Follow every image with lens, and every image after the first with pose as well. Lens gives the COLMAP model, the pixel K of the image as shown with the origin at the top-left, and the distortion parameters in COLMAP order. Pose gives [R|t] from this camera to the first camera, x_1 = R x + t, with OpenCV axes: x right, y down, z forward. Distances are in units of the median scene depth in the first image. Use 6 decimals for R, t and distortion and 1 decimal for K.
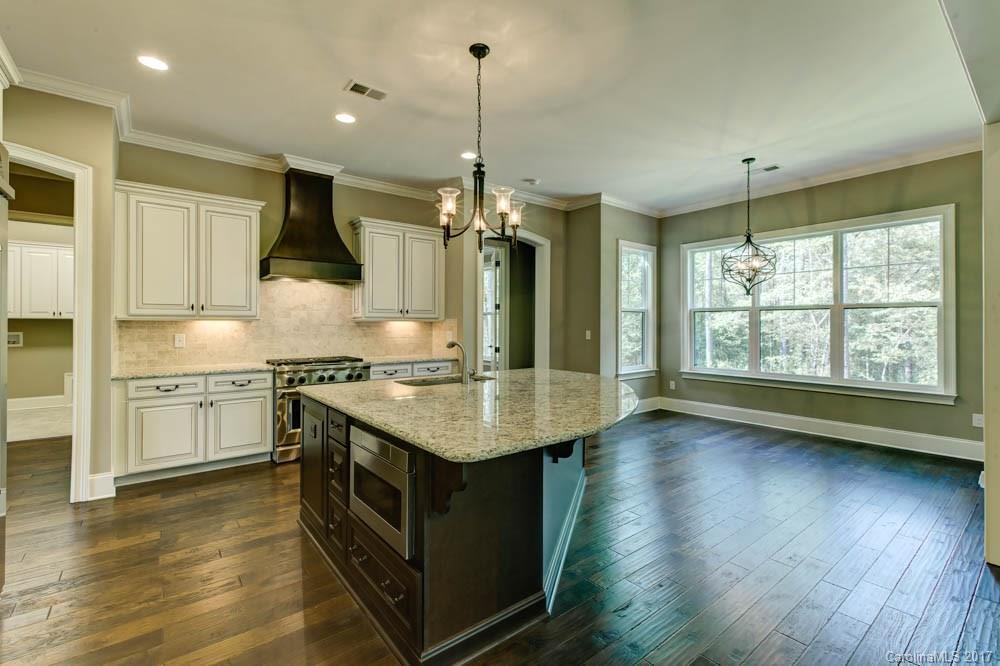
lens RADIAL K [[445.9, 0, 494.9], [0, 445.9, 329.1], [0, 0, 1]] dist [-0.001352, 0.000050]
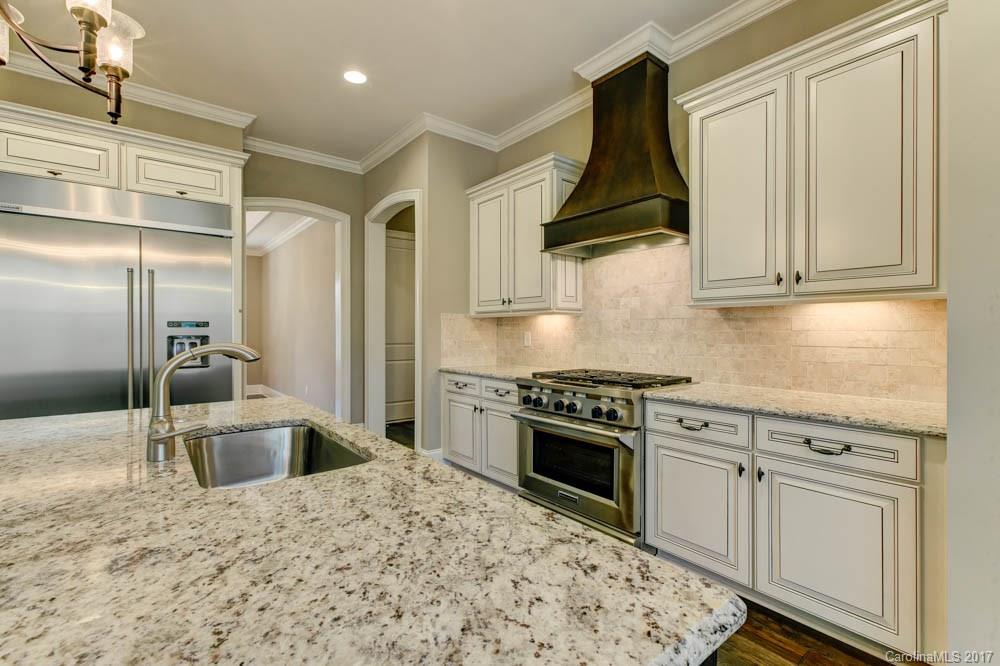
lens RADIAL K [[445.9, 0, 494.9], [0, 445.9, 329.1], [0, 0, 1]] dist [-0.001352, 0.000050]
pose [[0.018571, -0.003439, -0.999822, 0.194452], [-0.006176, 0.999975, -0.003554, 0.007766], [0.999808, 0.006241, 0.018549, 0.803144]]
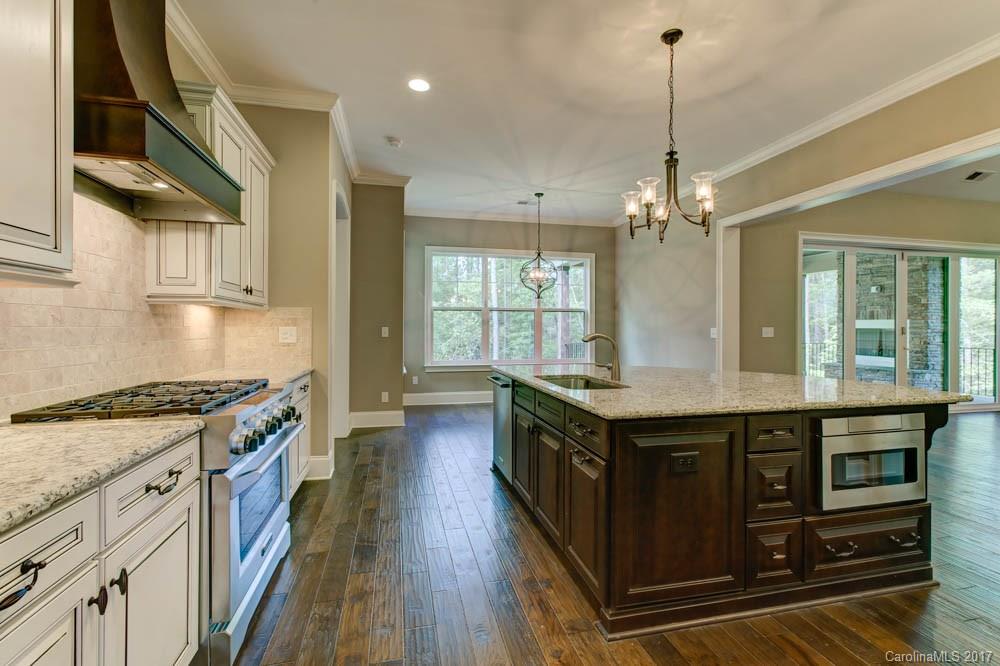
lens RADIAL K [[445.9, 0, 494.9], [0, 445.9, 329.1], [0, 0, 1]] dist [-0.001352, 0.000050]
pose [[0.419310, -0.003588, 0.907836, -0.625198], [0.009261, 0.999957, -0.000325, 0.012194], [-0.907796, 0.008544, 0.419326, 0.536533]]
